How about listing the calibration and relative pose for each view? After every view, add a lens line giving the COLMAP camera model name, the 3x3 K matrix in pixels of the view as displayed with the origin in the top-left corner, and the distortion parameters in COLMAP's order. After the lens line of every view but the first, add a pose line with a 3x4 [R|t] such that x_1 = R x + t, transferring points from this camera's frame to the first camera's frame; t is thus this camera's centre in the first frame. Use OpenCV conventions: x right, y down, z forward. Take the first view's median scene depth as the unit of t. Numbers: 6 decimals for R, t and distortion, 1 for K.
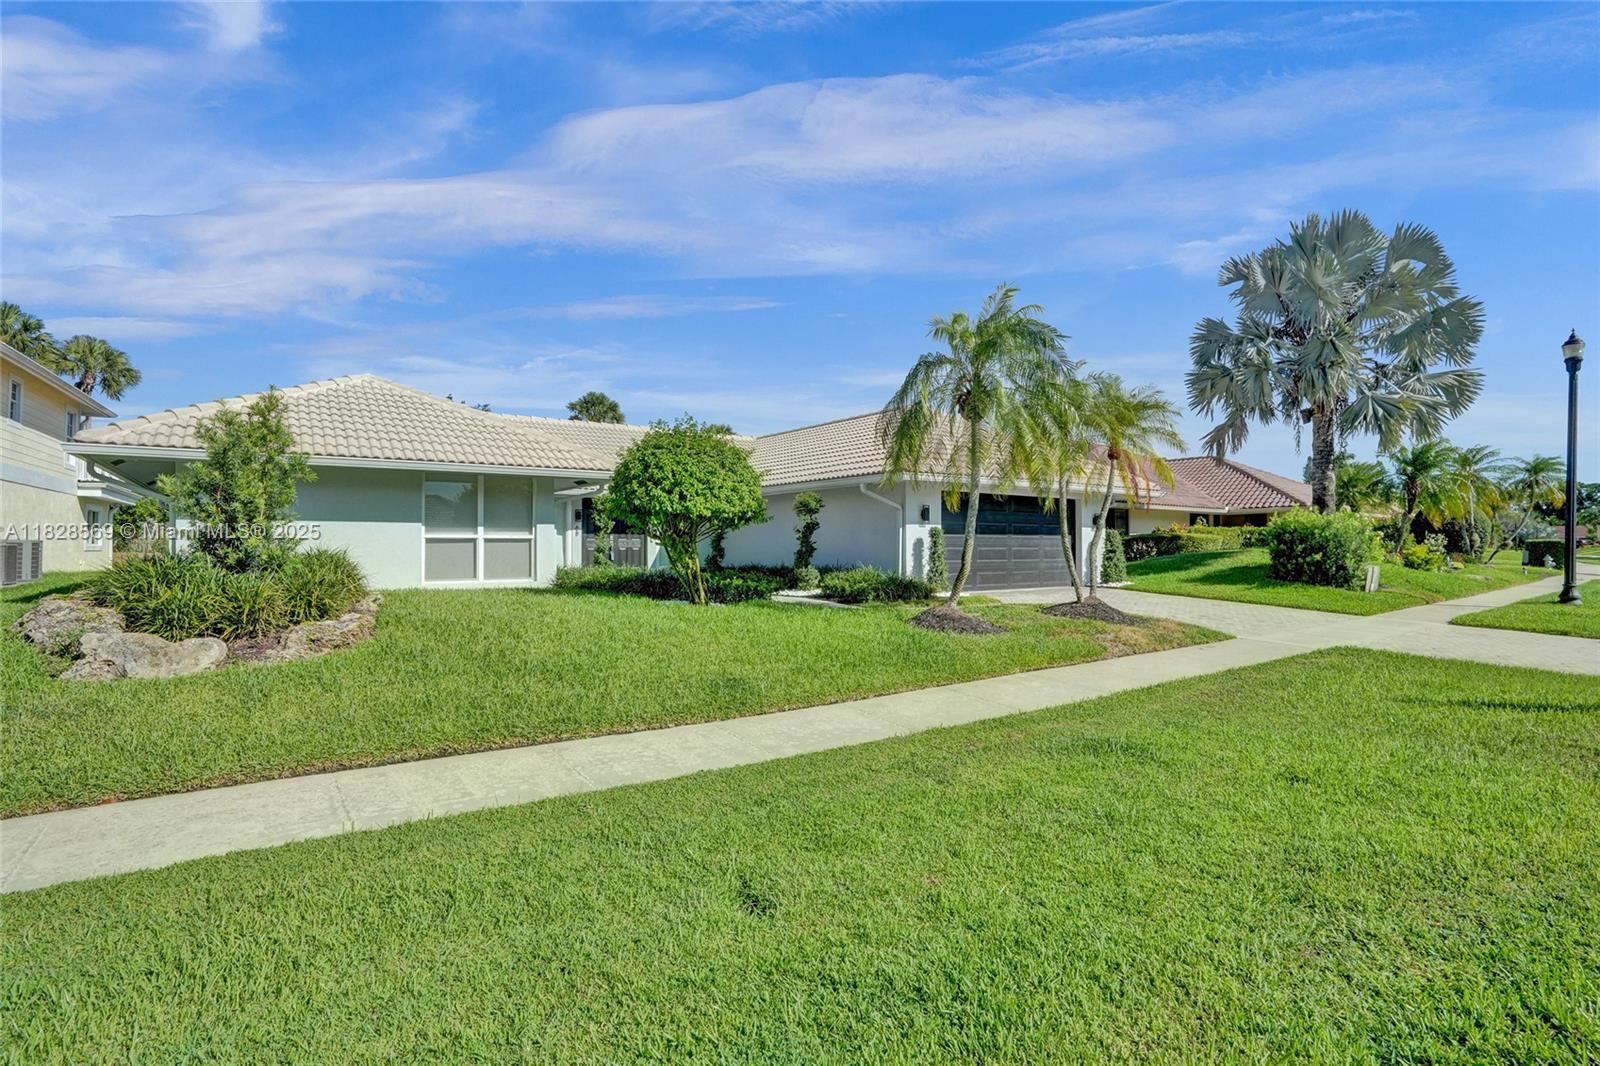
lens RADIAL K [[766.0, 0, 796.8], [0, 766.0, 535.3], [0, 0, 1]] dist [-0.003722, 0.001759]
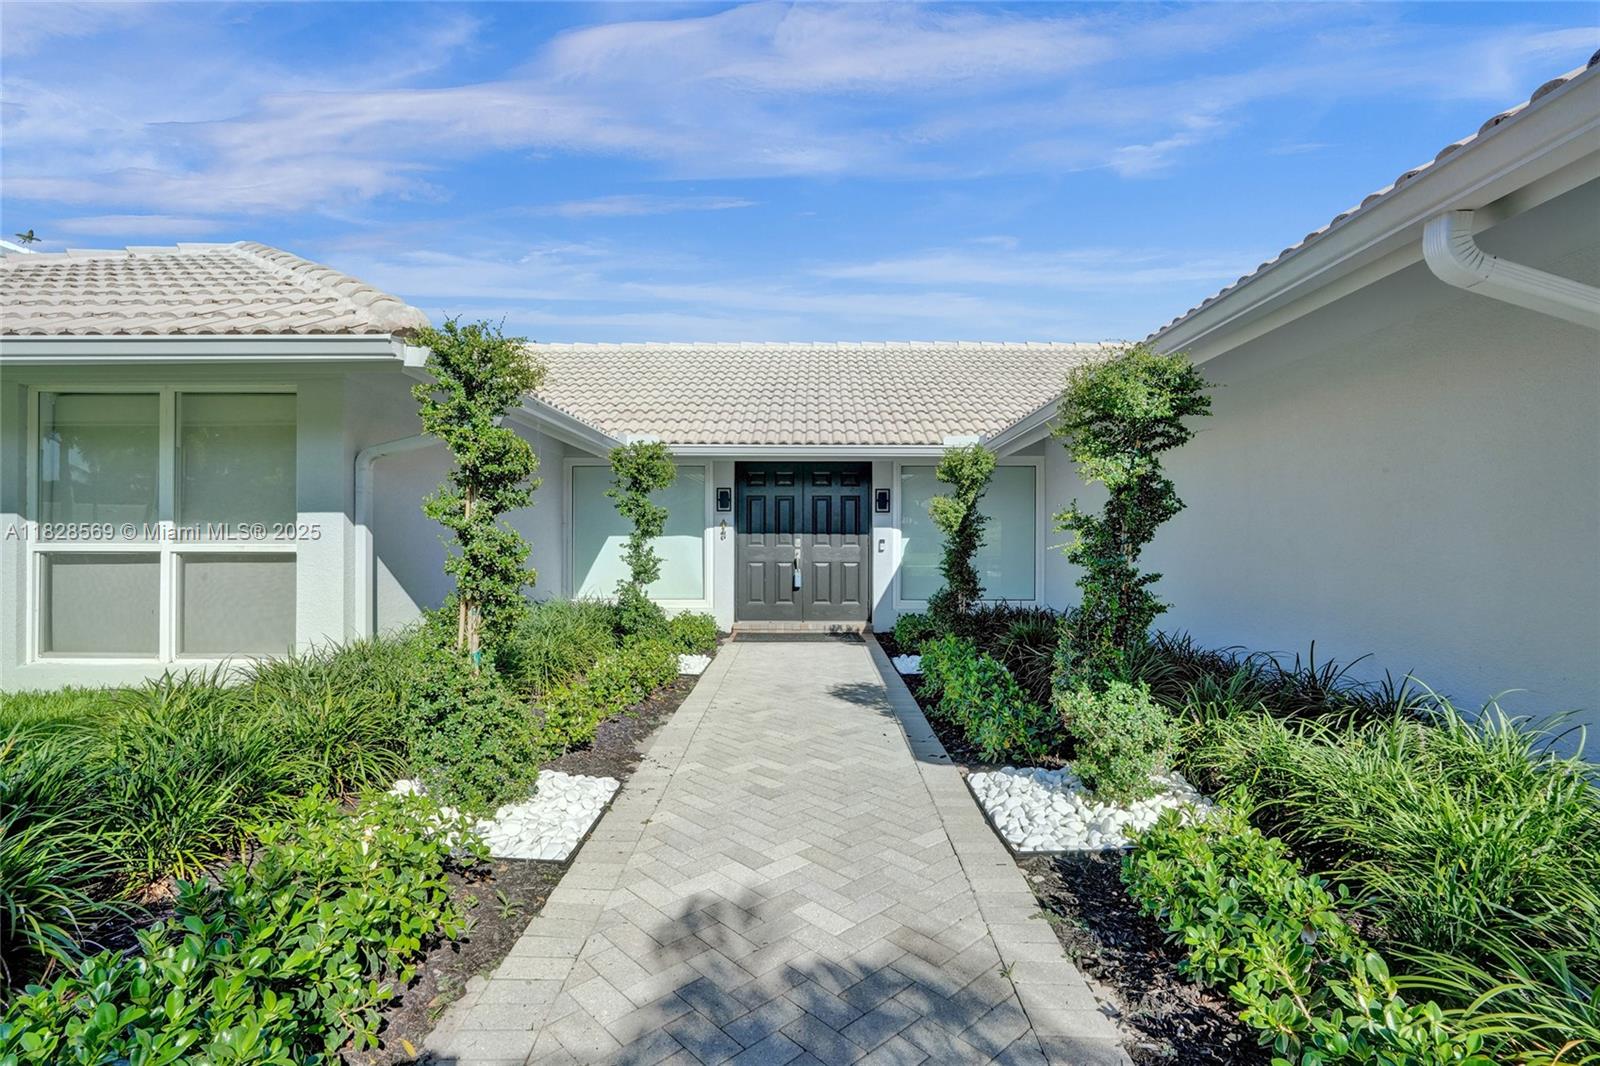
lens RADIAL K [[766.0, 0, 801.7], [0, 766.0, 536.3], [0, 0, 1]] dist [-0.003722, 0.001759]
pose [[0.817329, 0.002073, -0.576167, 0.068373], [0.000819, 0.999988, 0.004760, -0.004038], [0.576170, -0.004363, 0.817318, 0.797035]]
